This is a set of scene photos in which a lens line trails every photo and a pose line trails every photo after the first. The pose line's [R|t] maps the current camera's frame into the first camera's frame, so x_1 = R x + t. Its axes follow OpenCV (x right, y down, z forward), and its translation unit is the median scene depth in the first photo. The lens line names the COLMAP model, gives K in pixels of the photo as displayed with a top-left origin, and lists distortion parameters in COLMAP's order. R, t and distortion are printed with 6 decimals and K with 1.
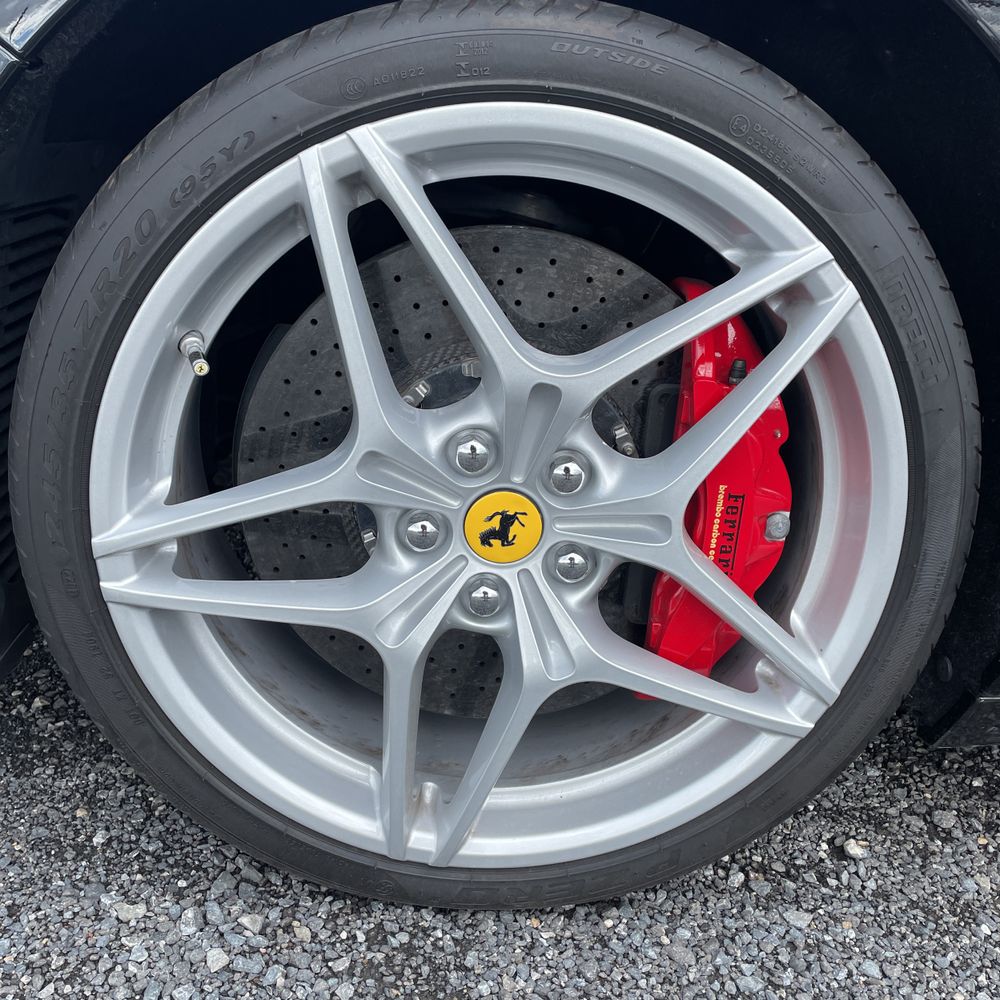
lens RADIAL K [[1011.4, 0, 500.0], [0, 1011.4, 500.0], [0, 0, 1]] dist [0.085375, -0.121605]
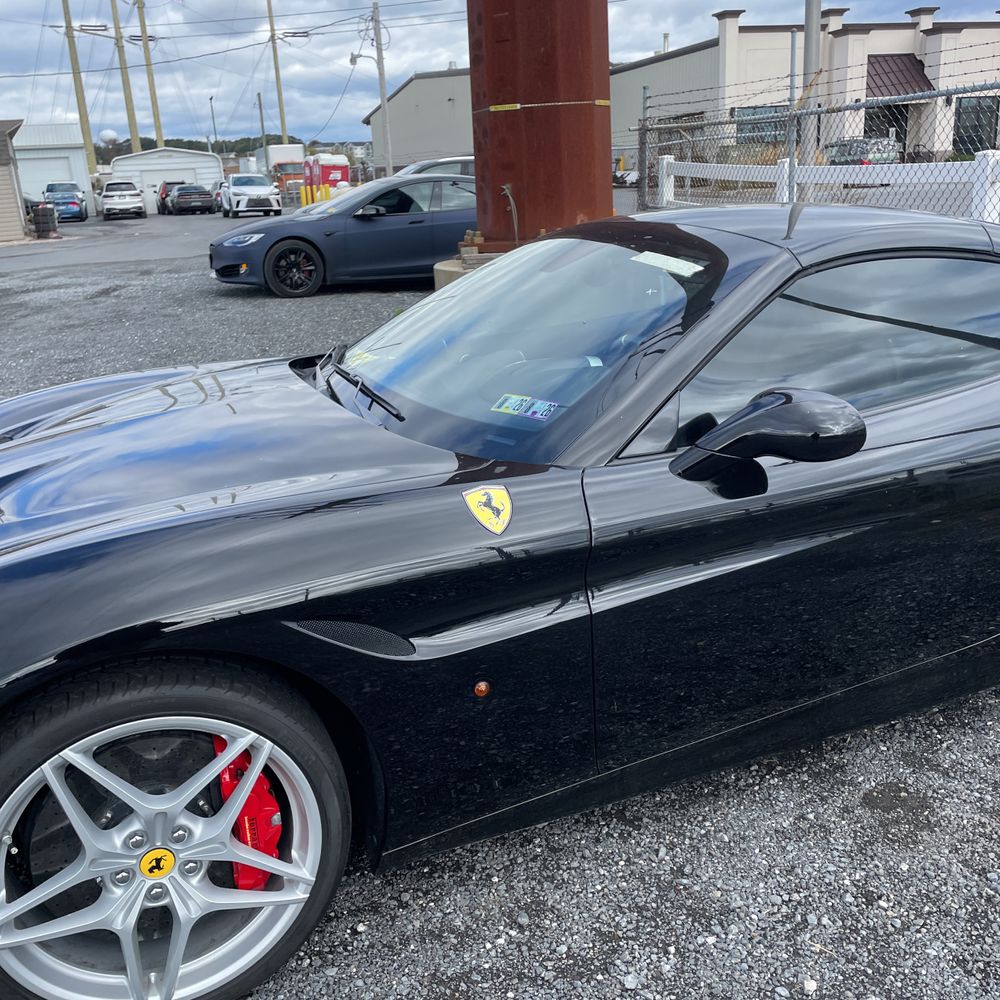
lens RADIAL K [[1009.4, 0, 506.4], [0, 1009.4, 499.1], [0, 0, 1]] dist [0.097087, -0.124892]
pose [[0.933391, -0.220838, 0.282864, 0.270684], [0.231869, 0.972730, -0.005688, -0.590748], [-0.273894, 0.070897, 0.959143, -1.581416]]
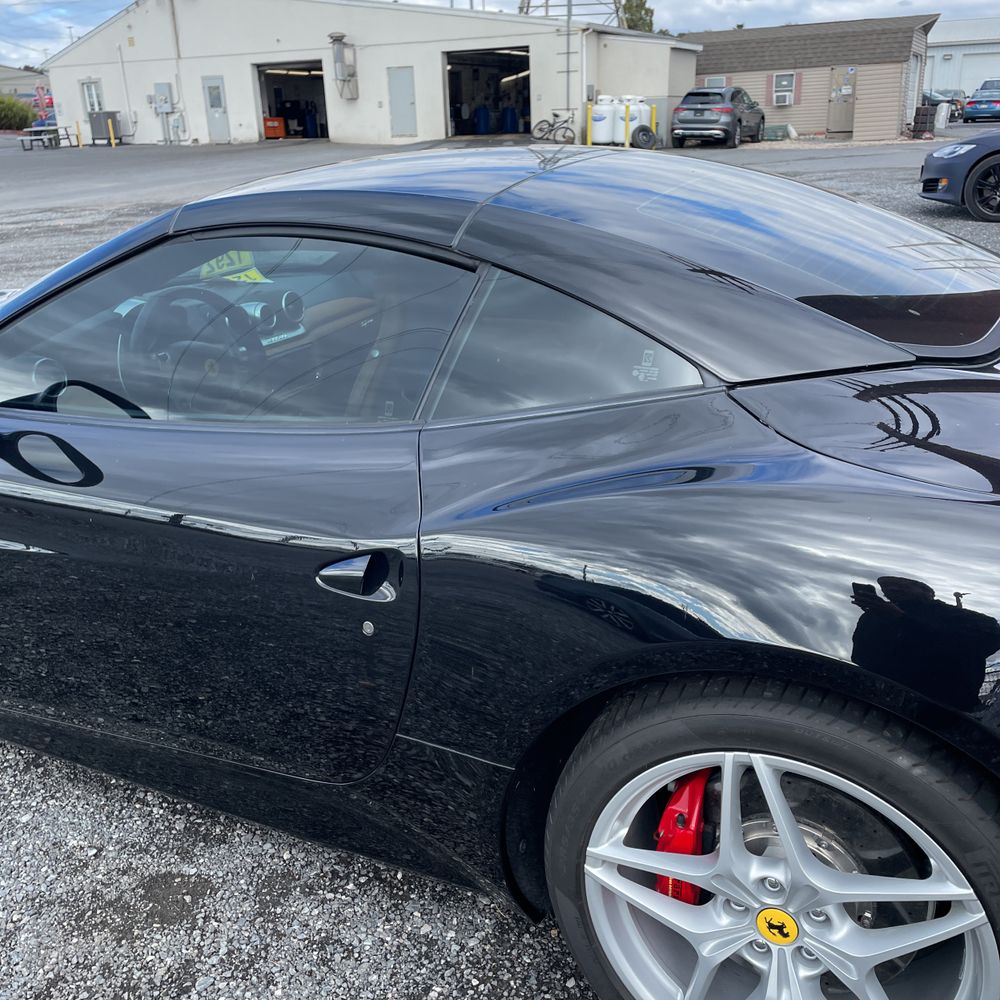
lens RADIAL K [[1009.4, 0, 506.4], [0, 1009.4, 499.1], [0, 0, 1]] dist [0.097087, -0.124892]
pose [[0.863944, 0.078189, -0.497481, 4.093958], [-0.080017, 0.996637, 0.017681, -0.541586], [0.497190, 0.024531, 0.867295, -0.646702]]
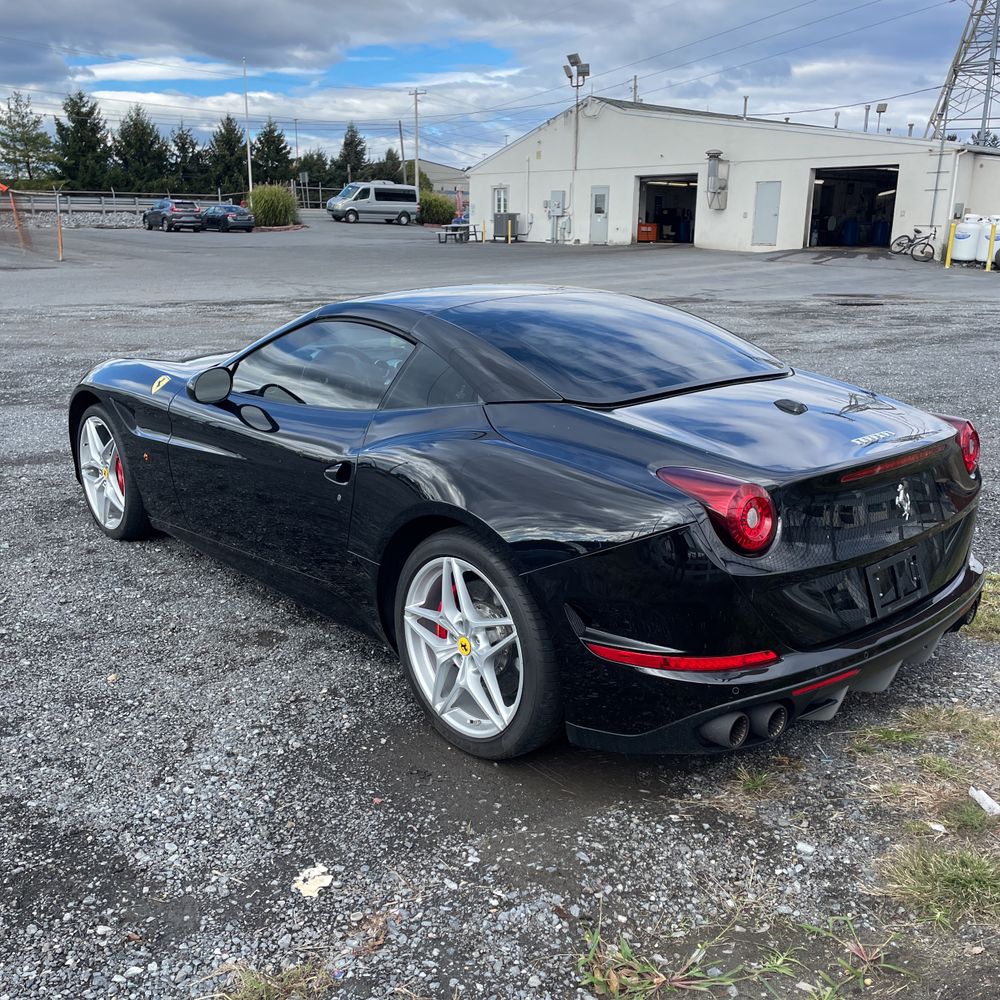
lens RADIAL K [[1009.4, 0, 506.4], [0, 1009.4, 499.1], [0, 0, 1]] dist [0.097087, -0.124892]
pose [[0.629598, 0.138321, -0.764509, 6.840160], [-0.232853, 0.972383, -0.015831, -0.316940], [0.741206, 0.187985, 0.644419, -1.384793]]
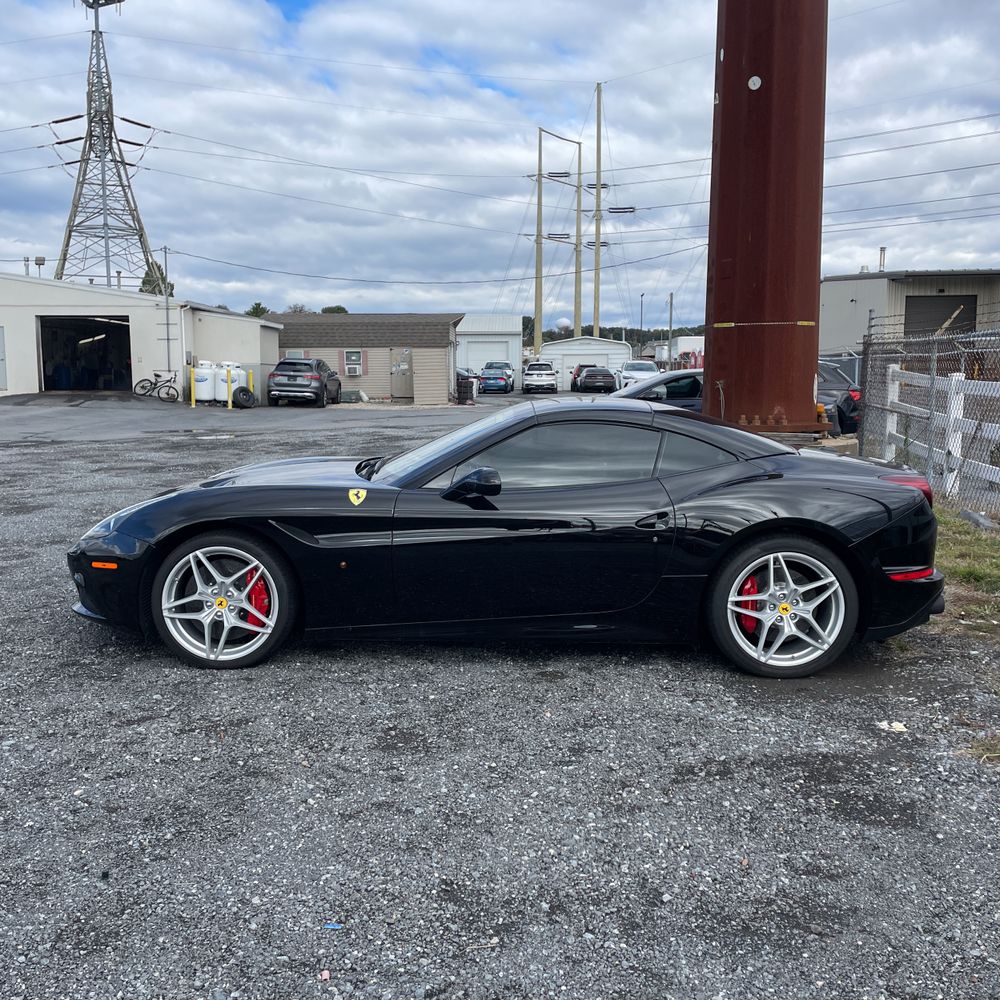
lens RADIAL K [[1009.4, 0, 506.4], [0, 1009.4, 499.1], [0, 0, 1]] dist [0.097087, -0.124892]
pose [[0.995159, -0.067074, -0.071834, 2.366219], [0.048947, 0.972061, -0.229567, 0.976292], [0.085225, 0.224939, 0.970638, -5.442569]]
